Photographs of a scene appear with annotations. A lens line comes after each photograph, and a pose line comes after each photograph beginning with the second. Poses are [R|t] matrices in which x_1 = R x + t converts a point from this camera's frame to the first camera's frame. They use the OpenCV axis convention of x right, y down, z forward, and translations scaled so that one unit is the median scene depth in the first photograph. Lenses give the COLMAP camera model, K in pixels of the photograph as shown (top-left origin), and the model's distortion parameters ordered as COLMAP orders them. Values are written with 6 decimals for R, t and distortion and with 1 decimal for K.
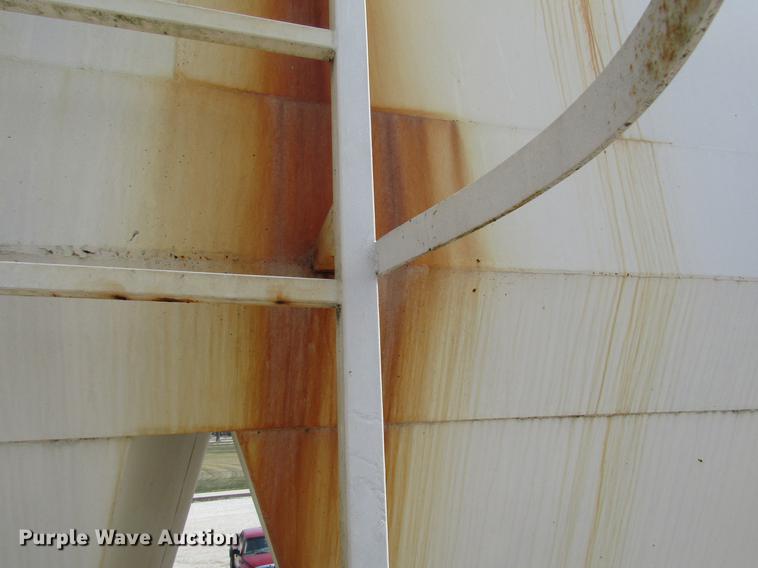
lens RADIAL K [[540.8, 0, 378.0], [0, 540.8, 284.5], [0, 0, 1]] dist [-0.004975, -0.000358]
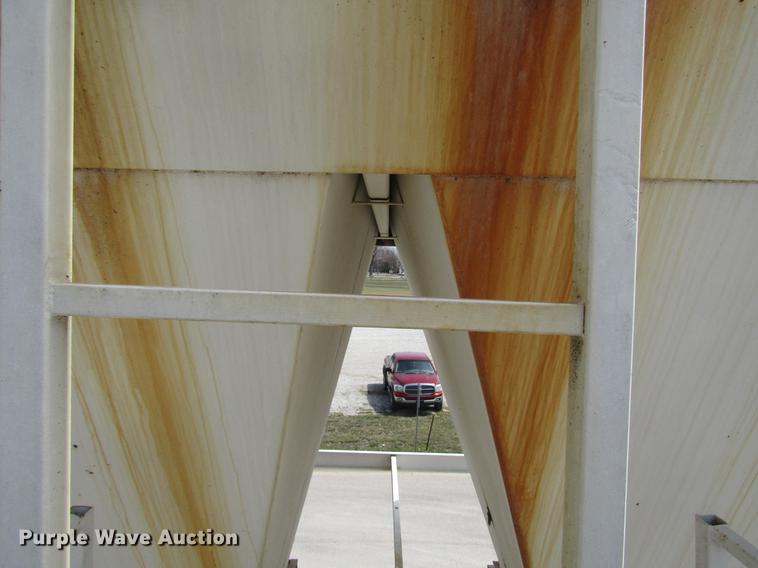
lens RADIAL K [[539.1, 0, 378.5], [0, 539.1, 284.7], [0, 0, 1]] dist [-0.004809, -0.002863]
pose [[0.963121, 0.070548, -0.259655, -0.094528], [0.005794, 0.959354, 0.282145, 0.185874], [0.269006, -0.273244, 0.923565, 0.051971]]
